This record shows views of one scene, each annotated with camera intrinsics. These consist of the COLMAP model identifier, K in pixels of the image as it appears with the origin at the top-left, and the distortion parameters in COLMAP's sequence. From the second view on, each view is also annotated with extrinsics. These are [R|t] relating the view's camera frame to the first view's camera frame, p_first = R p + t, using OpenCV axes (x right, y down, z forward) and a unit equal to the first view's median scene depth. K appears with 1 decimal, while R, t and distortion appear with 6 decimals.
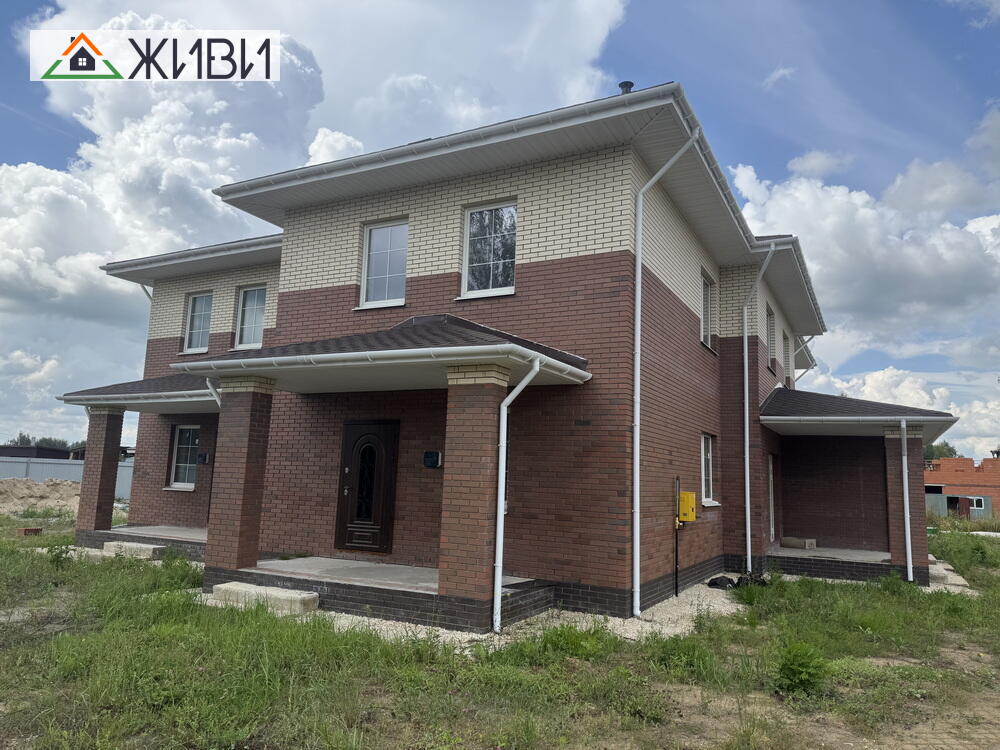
lens RADIAL K [[711.3, 0, 500.0], [0, 711.3, 375.0], [0, 0, 1]] dist [0.119935, -0.217184]
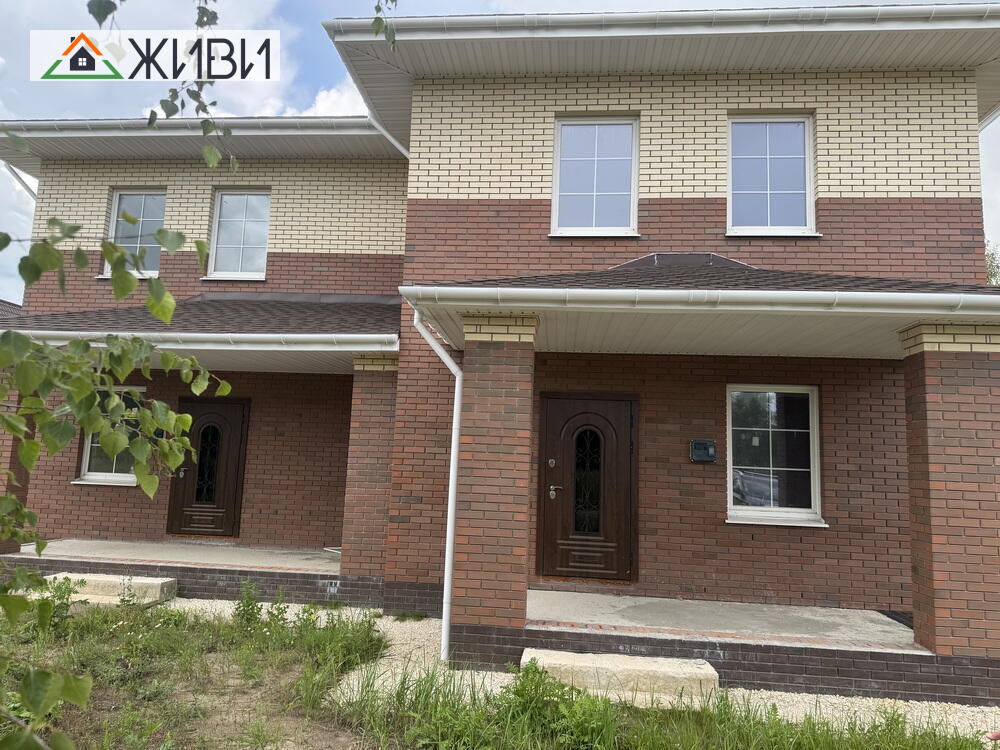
lens RADIAL K [[715.7, 0, 500.0], [0, 715.7, 375.0], [0, 0, 1]] dist [0.075103, -0.095094]
pose [[0.924062, 0.050079, 0.378947, -0.549458], [-0.062373, 0.997848, 0.020229, 0.037035], [-0.377118, -0.042329, 0.925197, 0.388218]]
